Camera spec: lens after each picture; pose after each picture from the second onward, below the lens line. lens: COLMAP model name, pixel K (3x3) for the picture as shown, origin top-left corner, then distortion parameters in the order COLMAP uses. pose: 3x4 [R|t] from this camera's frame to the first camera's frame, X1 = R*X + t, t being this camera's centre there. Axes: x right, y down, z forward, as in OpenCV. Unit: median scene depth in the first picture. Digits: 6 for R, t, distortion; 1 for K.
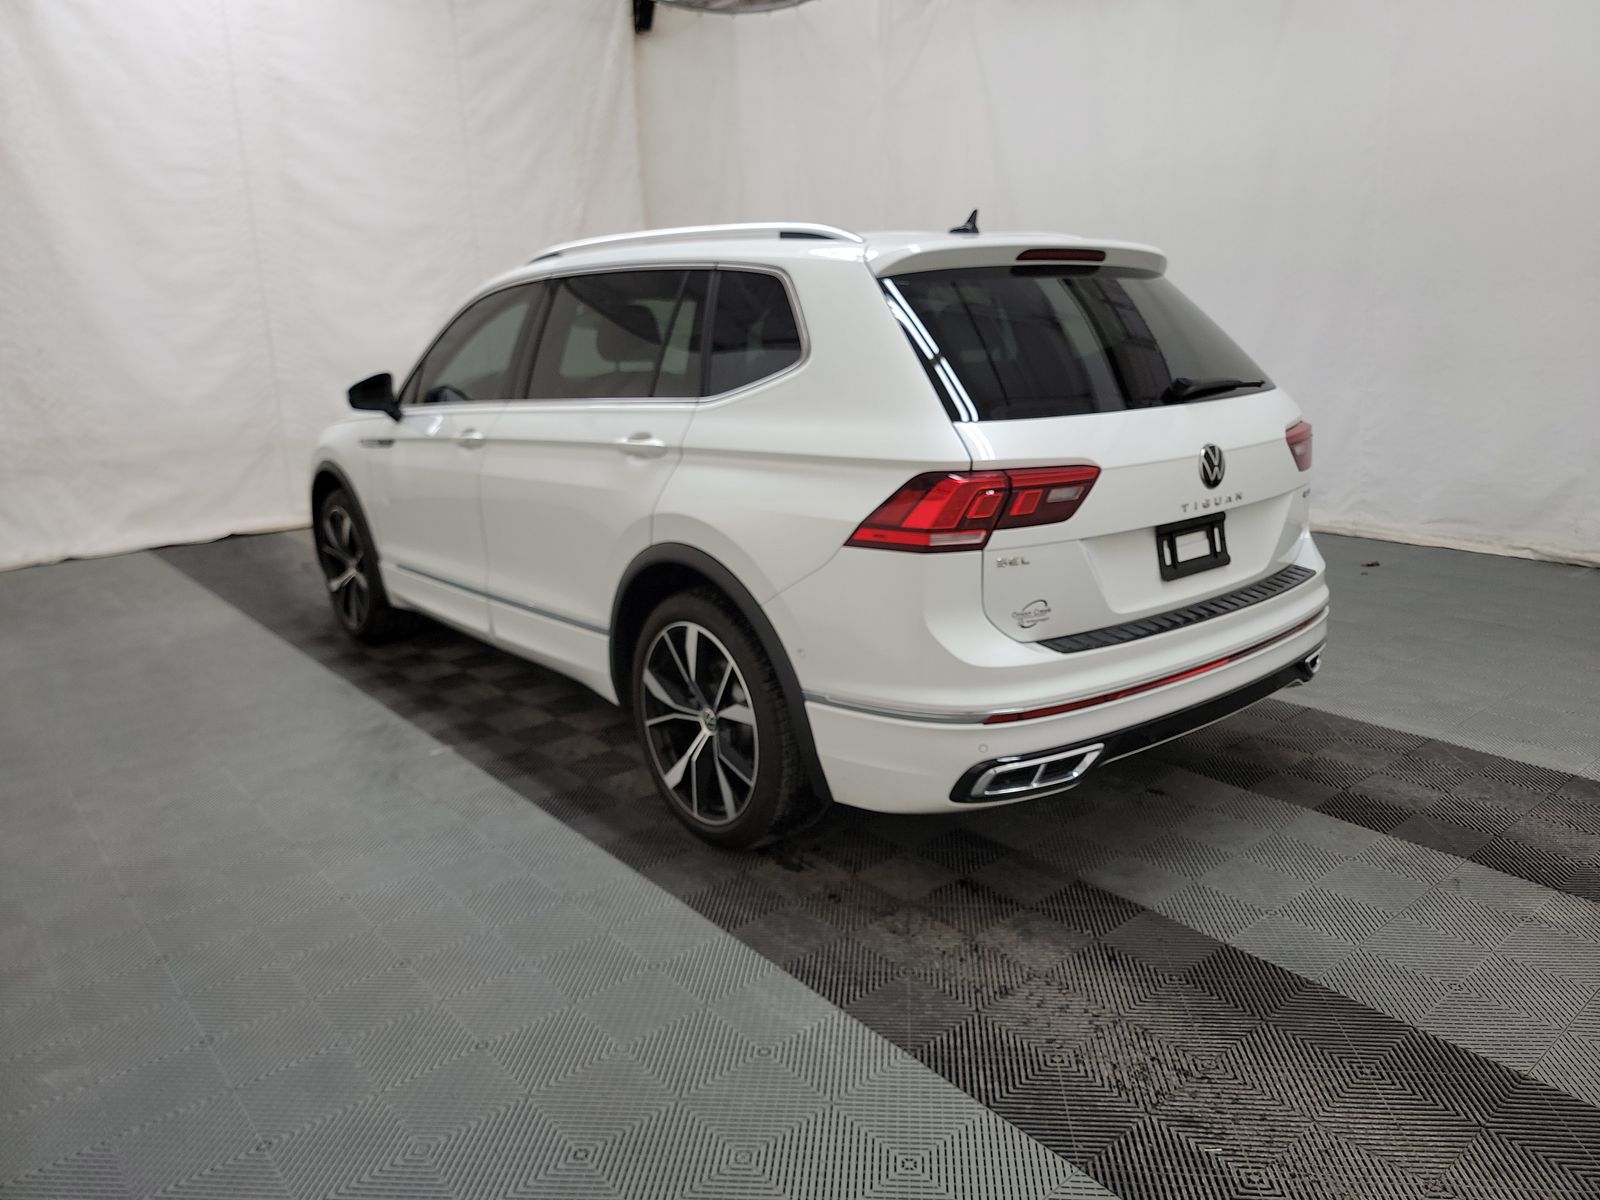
lens RADIAL K [[1128.1, 0, 828.3], [0, 1128.1, 591.5], [0, 0, 1]] dist [0.065521, -0.065862]
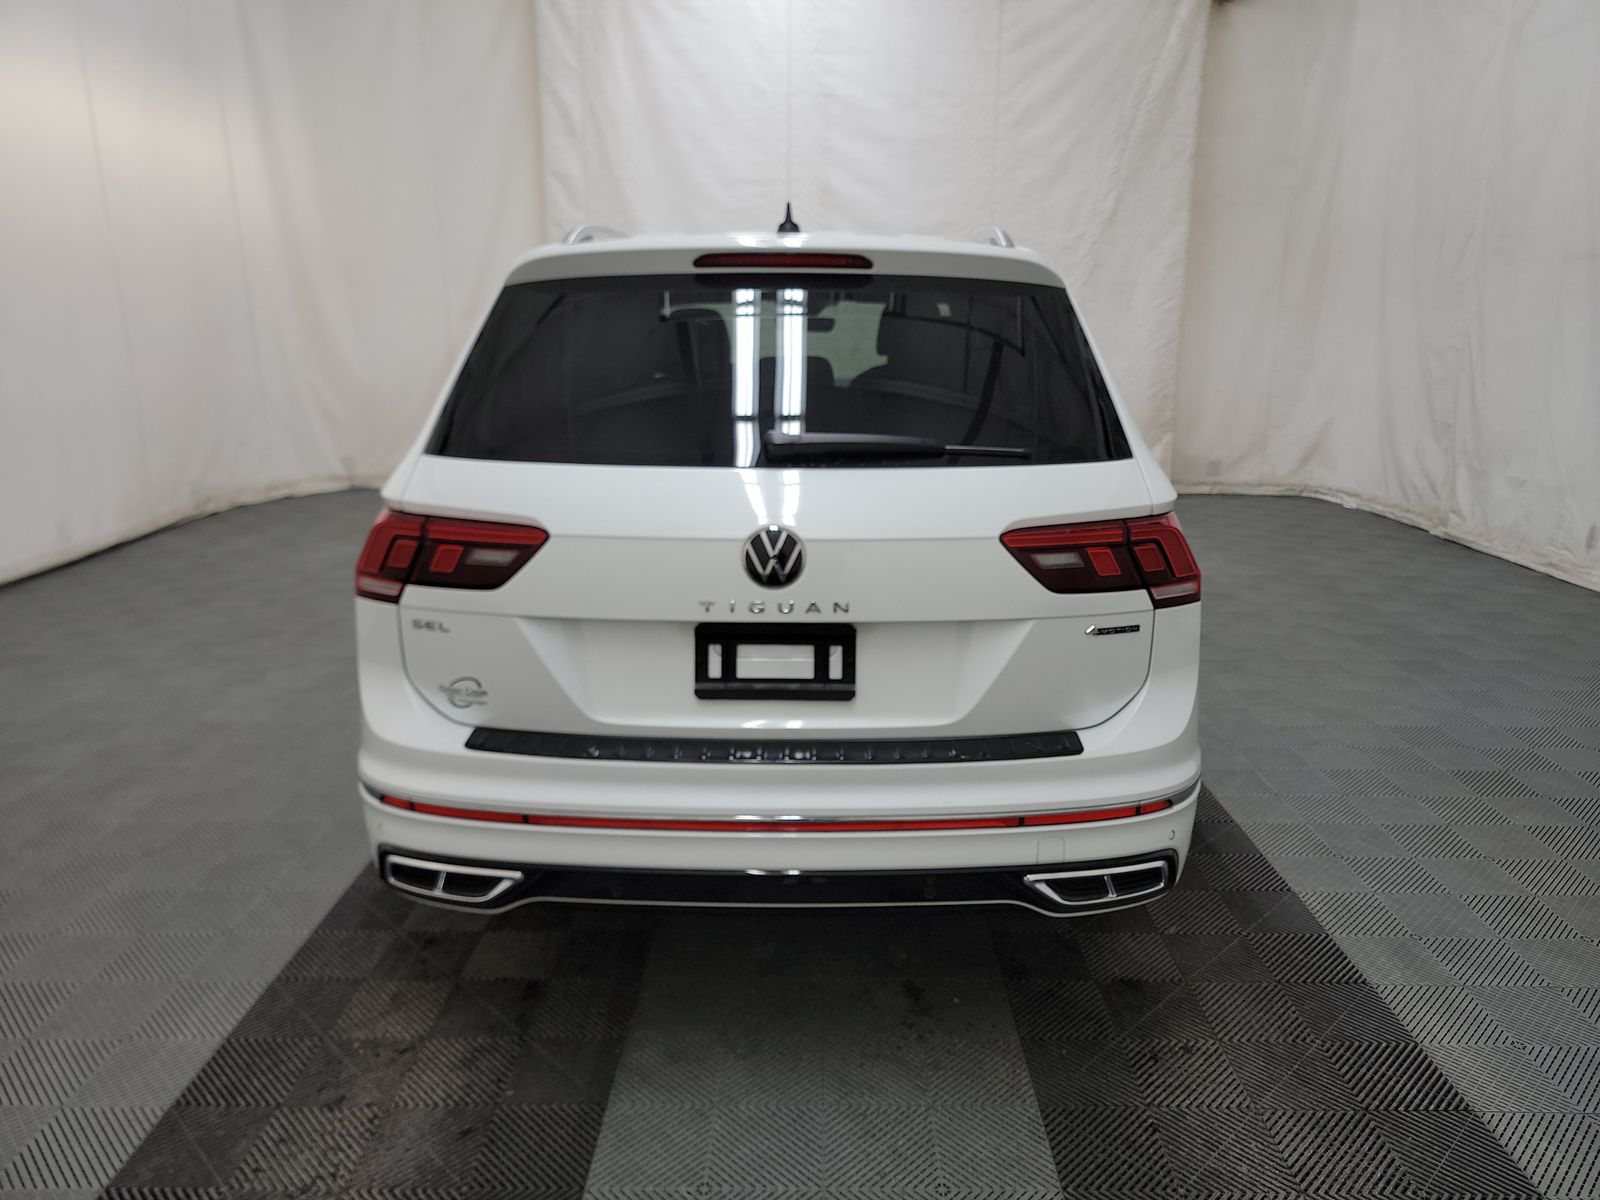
lens RADIAL K [[1128.1, 0, 828.3], [0, 1128.1, 591.5], [0, 0, 1]] dist [0.065521, -0.065862]
pose [[0.754292, 0.182994, -0.630521, 0.820109], [-0.177823, 0.981417, 0.072103, -0.147541], [0.631999, 0.057734, 0.772816, 0.473229]]
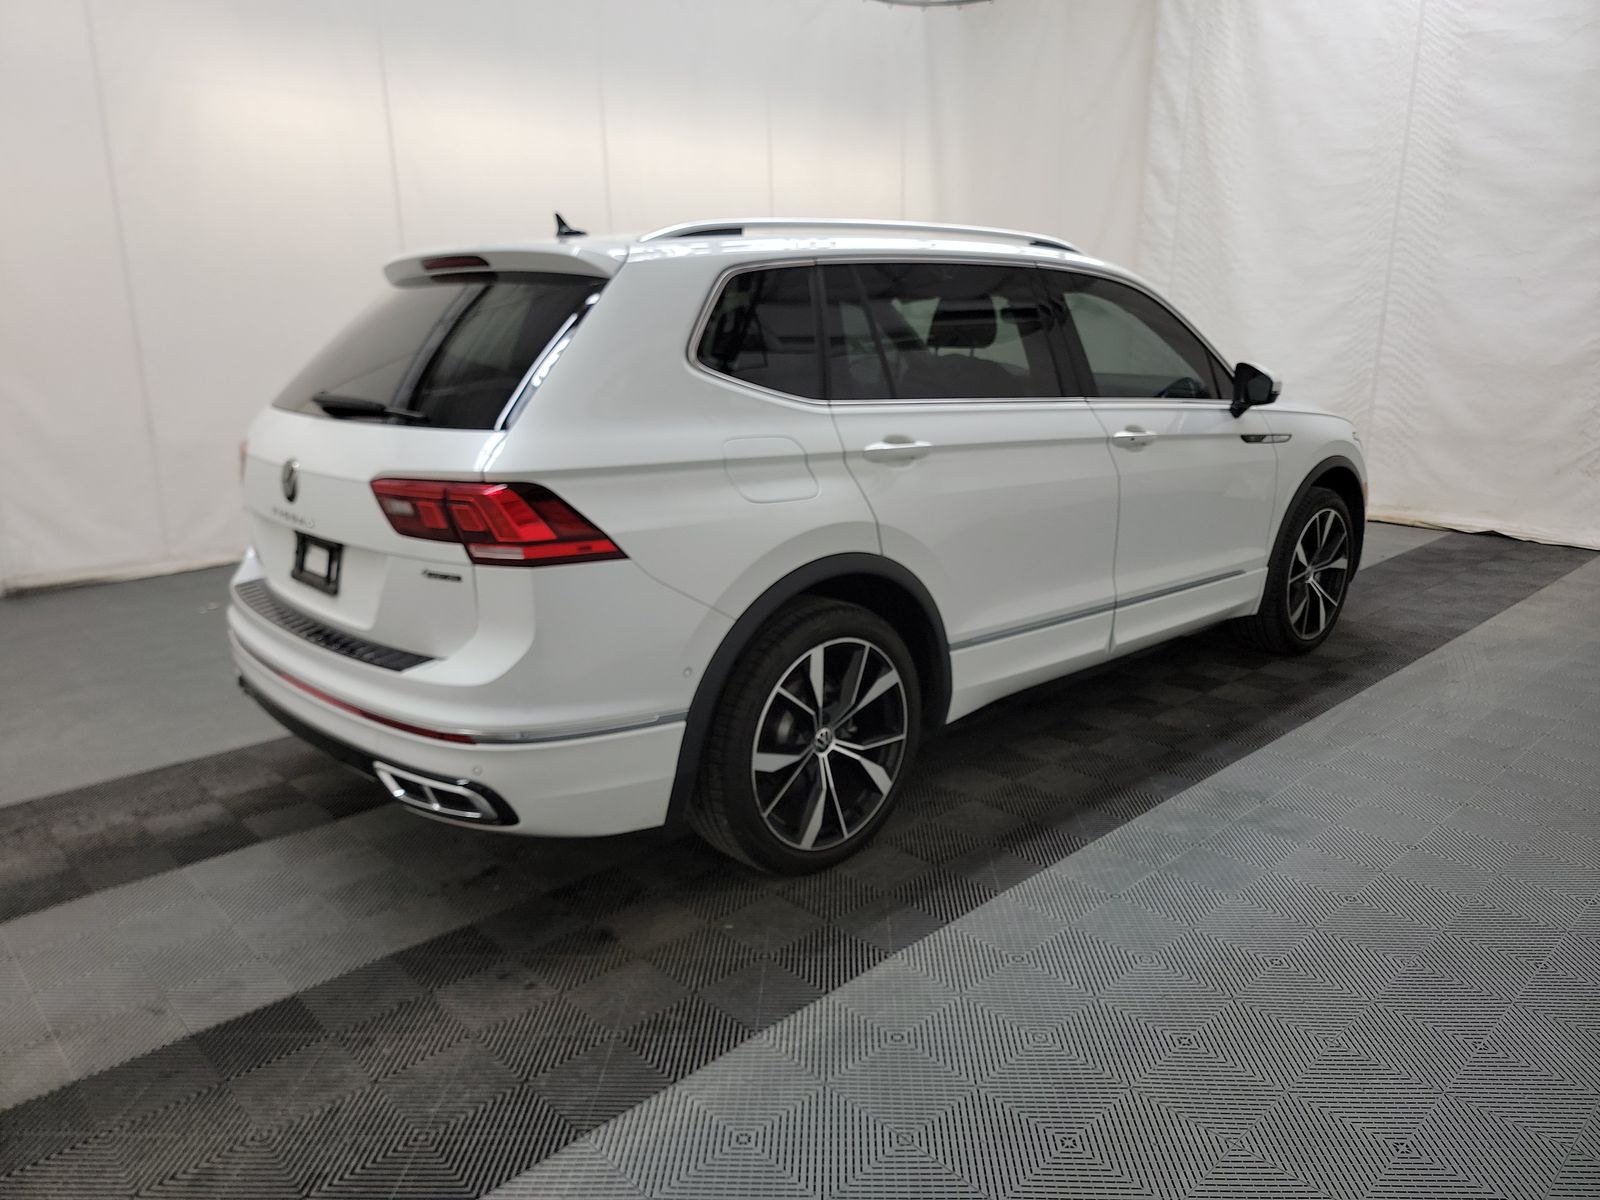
lens RADIAL K [[1114.7, 0, 800.0], [0, 1114.7, 600.0], [0, 0, 1]] dist [0.086052, -0.075597]
pose [[0.035494, 0.267277, -0.962966, 1.319740], [-0.230703, 0.939738, 0.252326, -0.358073], [0.972377, 0.213203, 0.095017, 1.337912]]
